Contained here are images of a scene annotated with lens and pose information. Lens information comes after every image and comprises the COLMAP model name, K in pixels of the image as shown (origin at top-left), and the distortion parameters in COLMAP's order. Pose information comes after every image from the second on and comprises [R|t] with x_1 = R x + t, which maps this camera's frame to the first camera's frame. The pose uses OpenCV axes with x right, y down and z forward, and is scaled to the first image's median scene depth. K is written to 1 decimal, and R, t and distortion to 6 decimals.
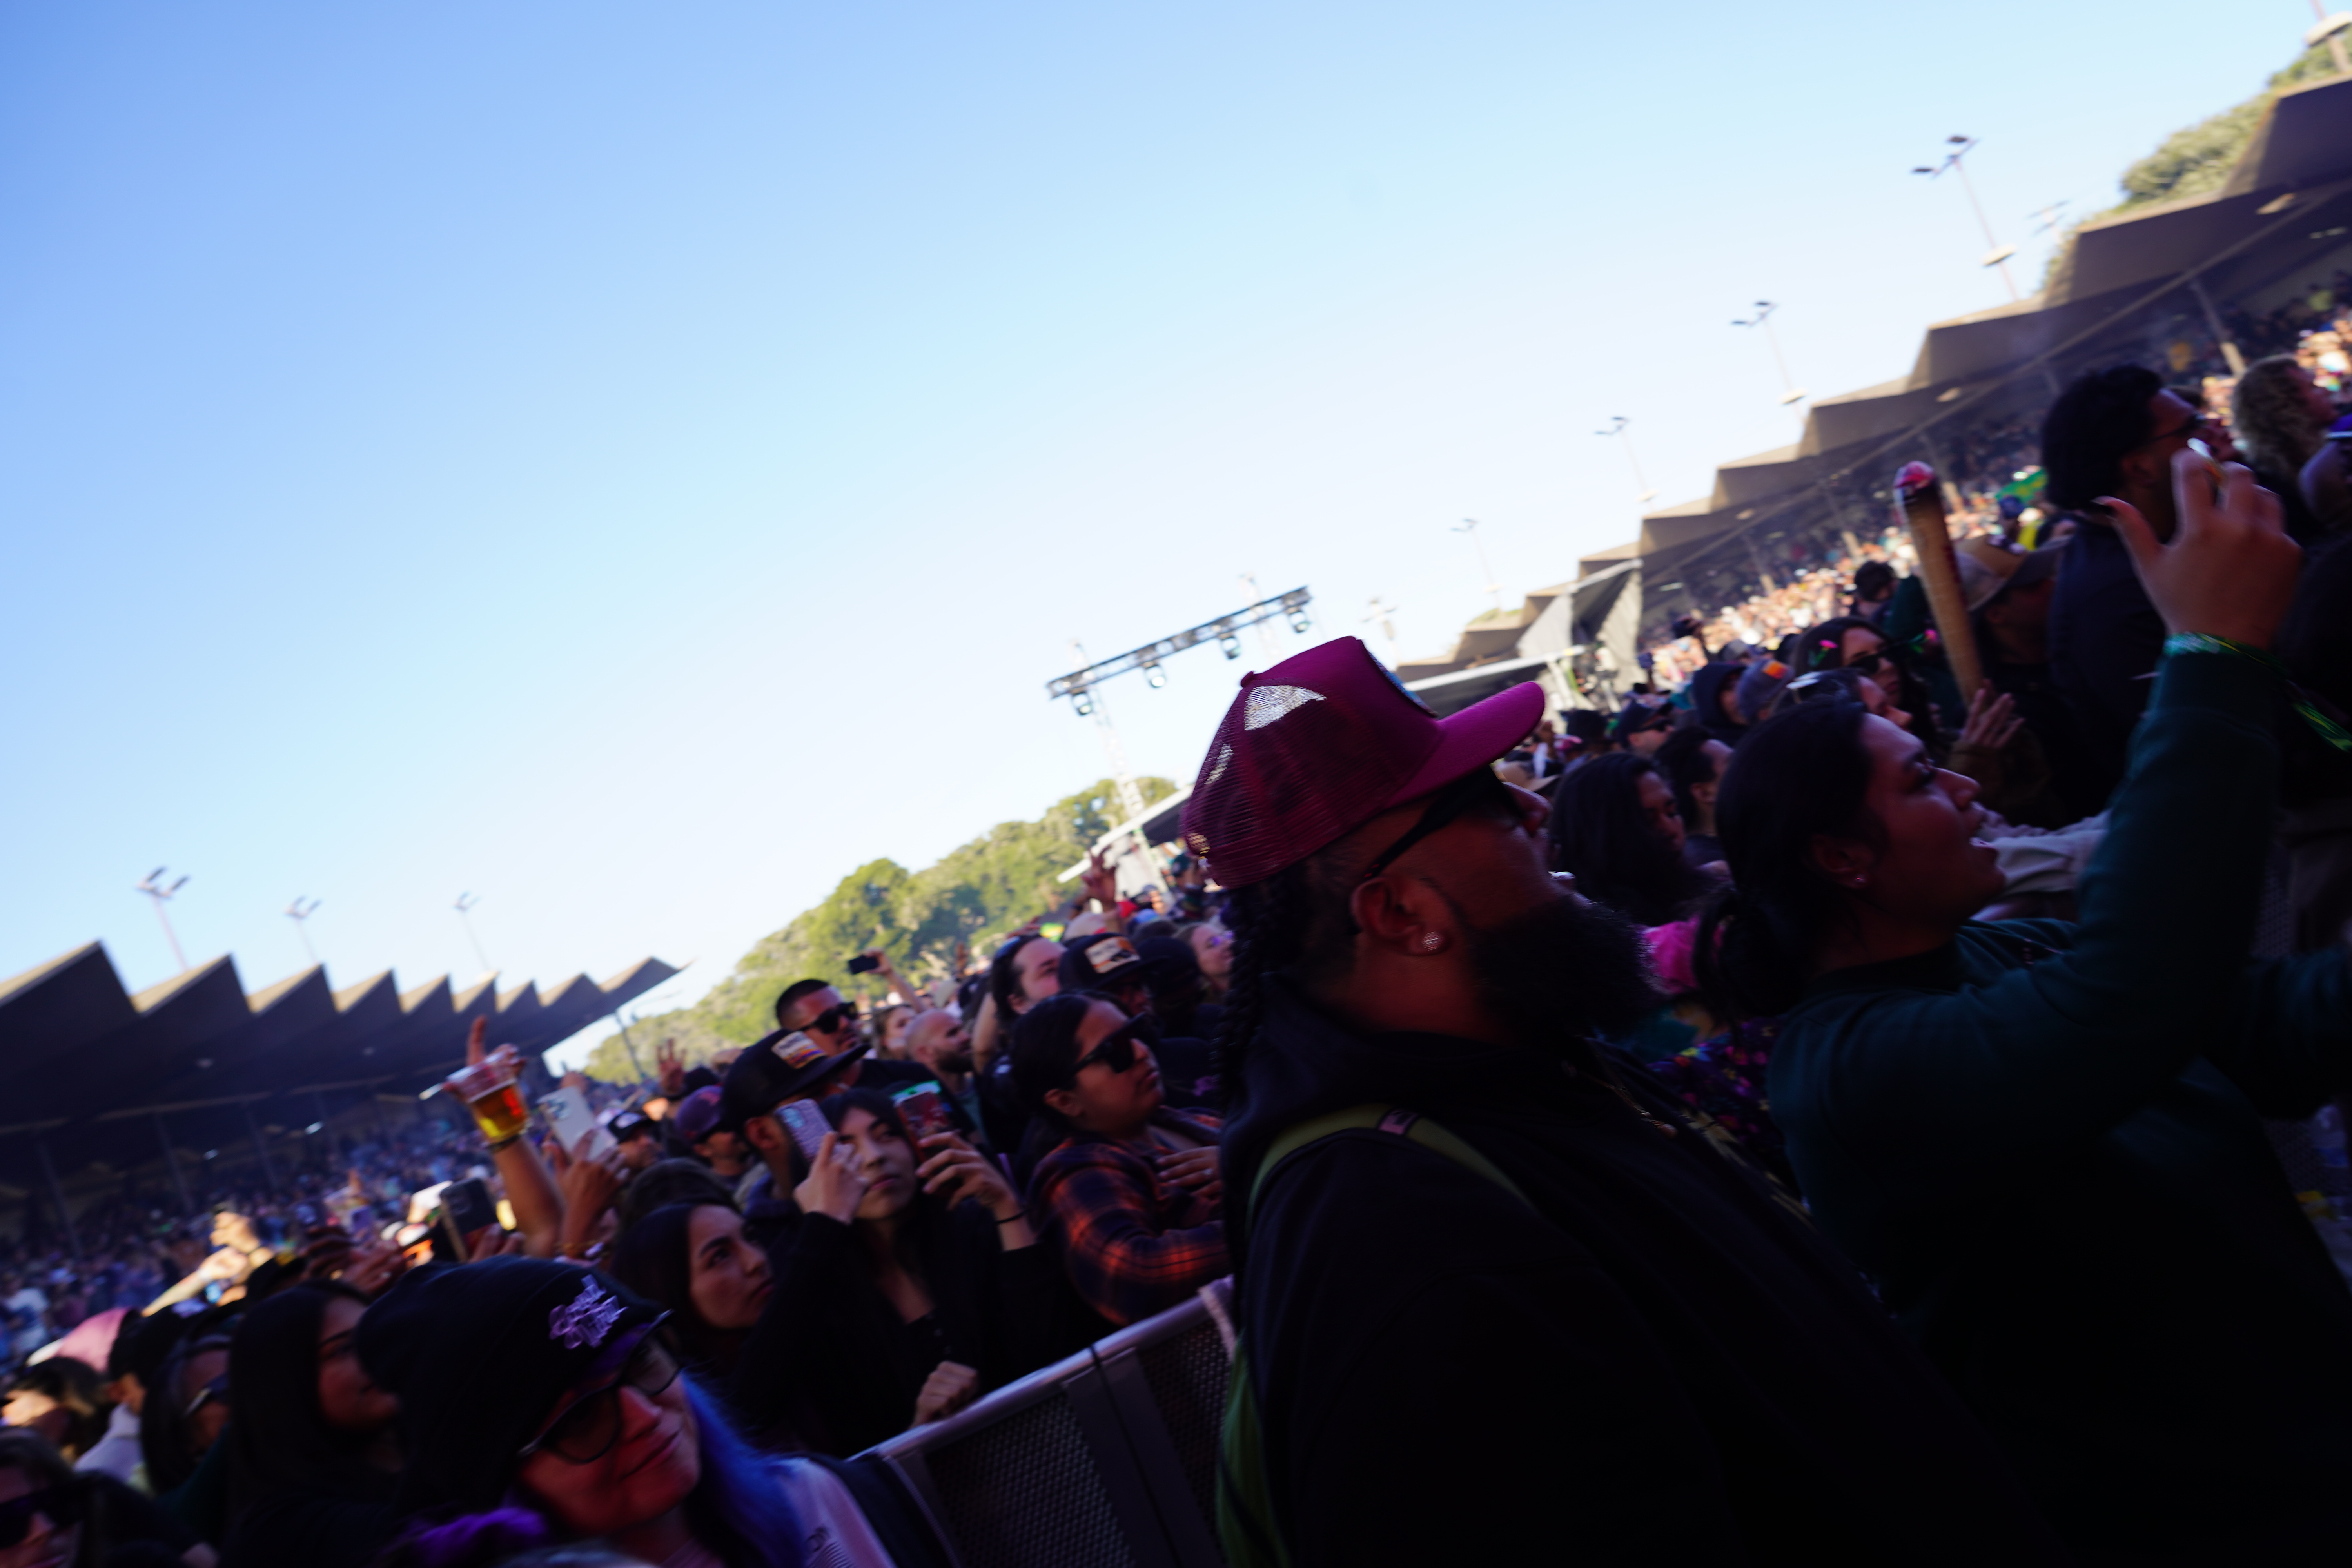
lens RADIAL K [[1616.1, 0, 1209.3], [0, 1616.1, 783.2], [0, 0, 1]] dist [-0.012637, 0.008937]
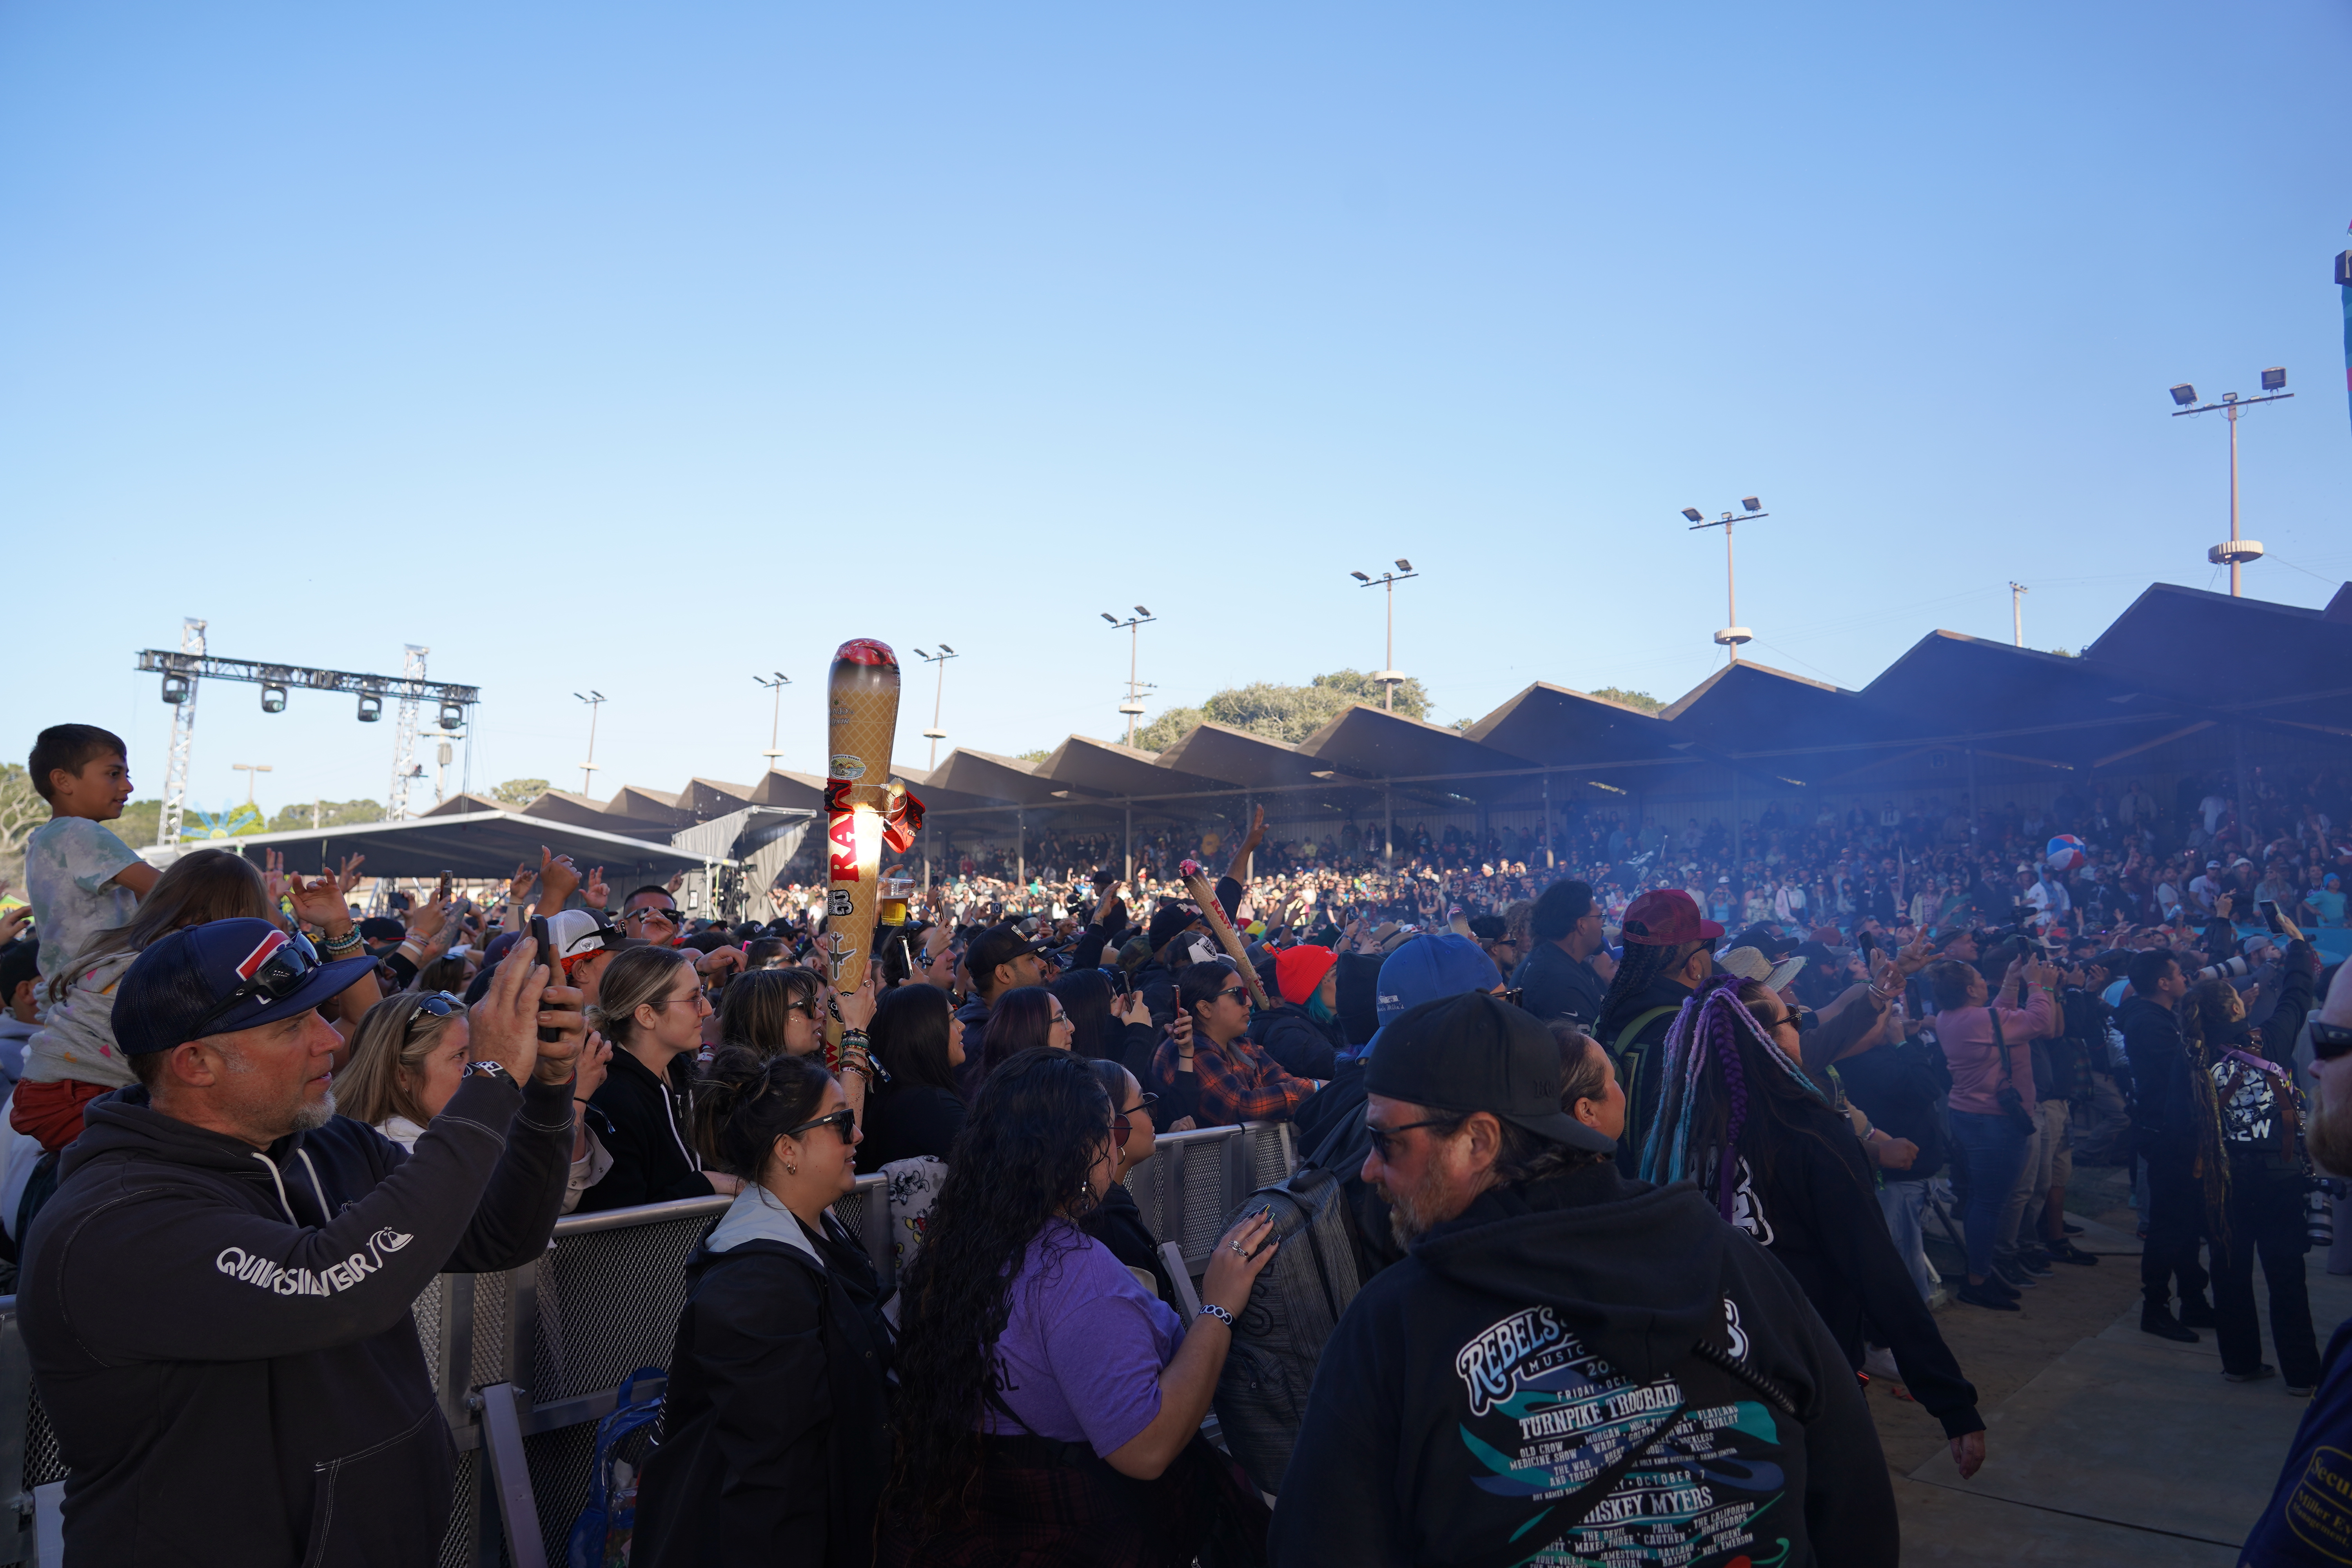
lens RADIAL K [[1616.1, 0, 1173.1], [0, 1616.1, 792.4], [0, 0, 1]] dist [-0.012637, 0.008937]
pose [[0.751331, 0.430632, 0.500057, -0.083782], [-0.350502, 0.902435, -0.250521, 0.031684], [-0.559151, 0.012953, 0.828965, -0.045168]]
